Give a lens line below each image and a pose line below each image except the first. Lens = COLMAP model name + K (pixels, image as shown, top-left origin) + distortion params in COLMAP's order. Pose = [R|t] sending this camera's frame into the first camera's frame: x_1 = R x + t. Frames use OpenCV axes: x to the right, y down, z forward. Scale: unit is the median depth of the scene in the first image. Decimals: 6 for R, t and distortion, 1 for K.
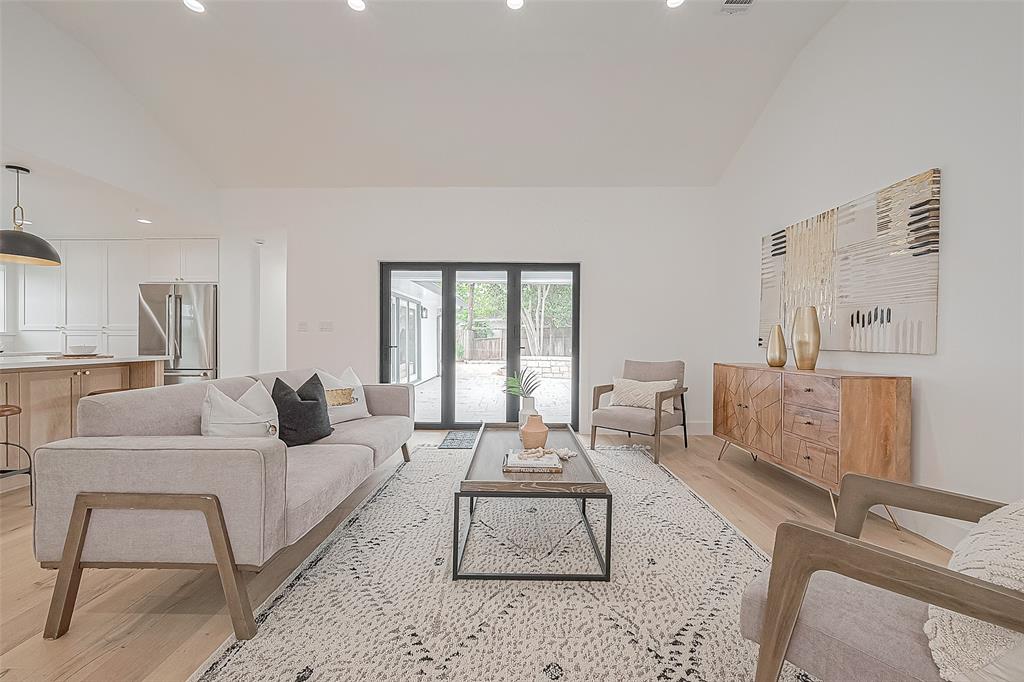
lens RADIAL K [[404.5, 0, 513.6], [0, 404.5, 343.3], [0, 0, 1]] dist [0.000321, -0.000248]
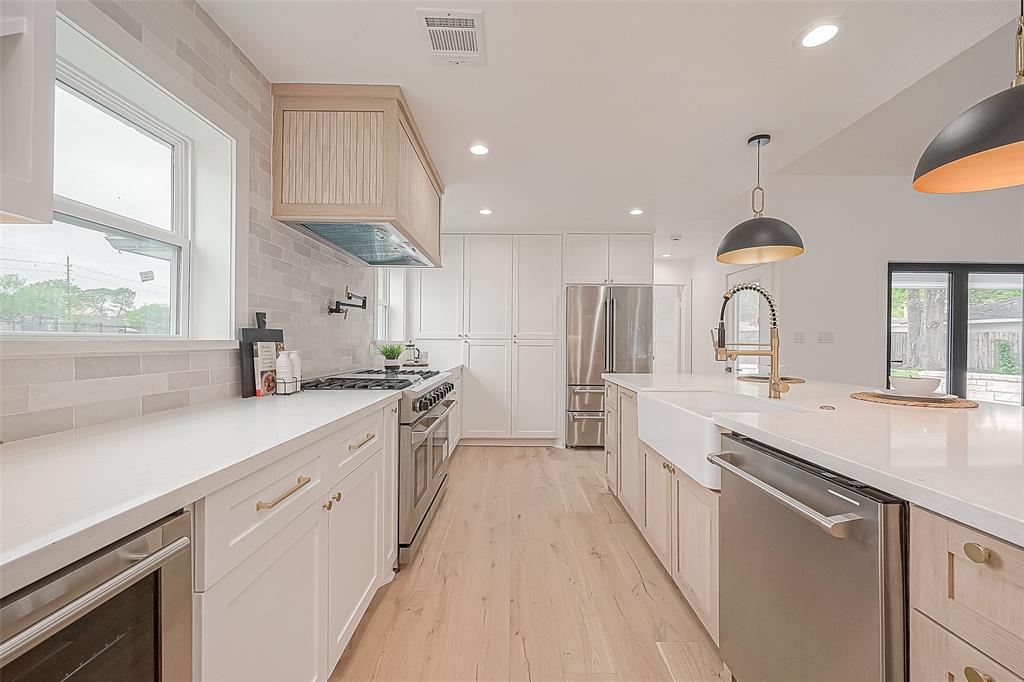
lens RADIAL K [[404.5, 0, 508.1], [0, 404.5, 341.2], [0, 0, 1]] dist [0.000321, -0.000248]
pose [[0.999985, 0.005338, 0.001198, -1.553569], [-0.005324, 0.999926, -0.010973, -0.029322], [-0.001257, 0.010966, 0.999939, 0.212736]]
